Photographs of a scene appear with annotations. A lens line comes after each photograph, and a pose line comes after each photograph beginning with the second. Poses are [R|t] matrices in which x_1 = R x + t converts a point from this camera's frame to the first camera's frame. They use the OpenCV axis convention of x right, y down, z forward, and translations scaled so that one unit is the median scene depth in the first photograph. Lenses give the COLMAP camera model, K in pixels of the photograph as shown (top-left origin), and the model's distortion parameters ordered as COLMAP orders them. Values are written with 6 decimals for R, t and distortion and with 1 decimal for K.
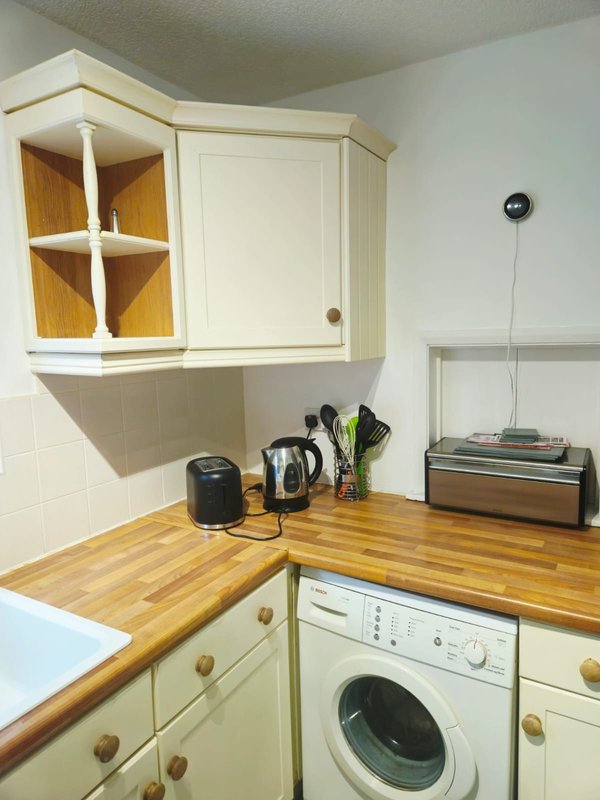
lens RADIAL K [[533.0, 0, 295.6], [0, 533.0, 405.9], [0, 0, 1]] dist [0.083422, -0.068462]
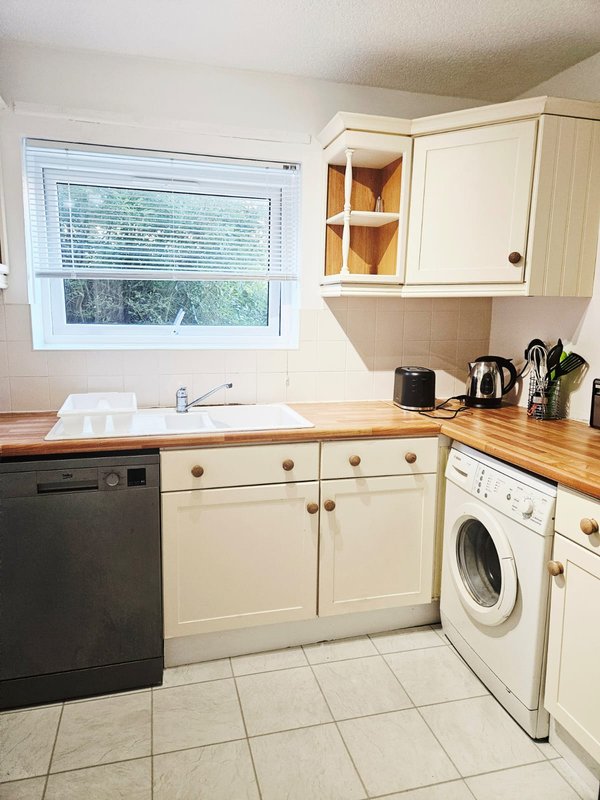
lens RADIAL K [[533.0, 0, 295.6], [0, 533.0, 405.9], [0, 0, 1]] dist [0.083422, -0.068462]
pose [[0.710700, 0.152273, -0.686818, 0.728331], [-0.131446, 0.987843, 0.082997, 0.160296], [0.691106, 0.031293, 0.722076, -0.321791]]
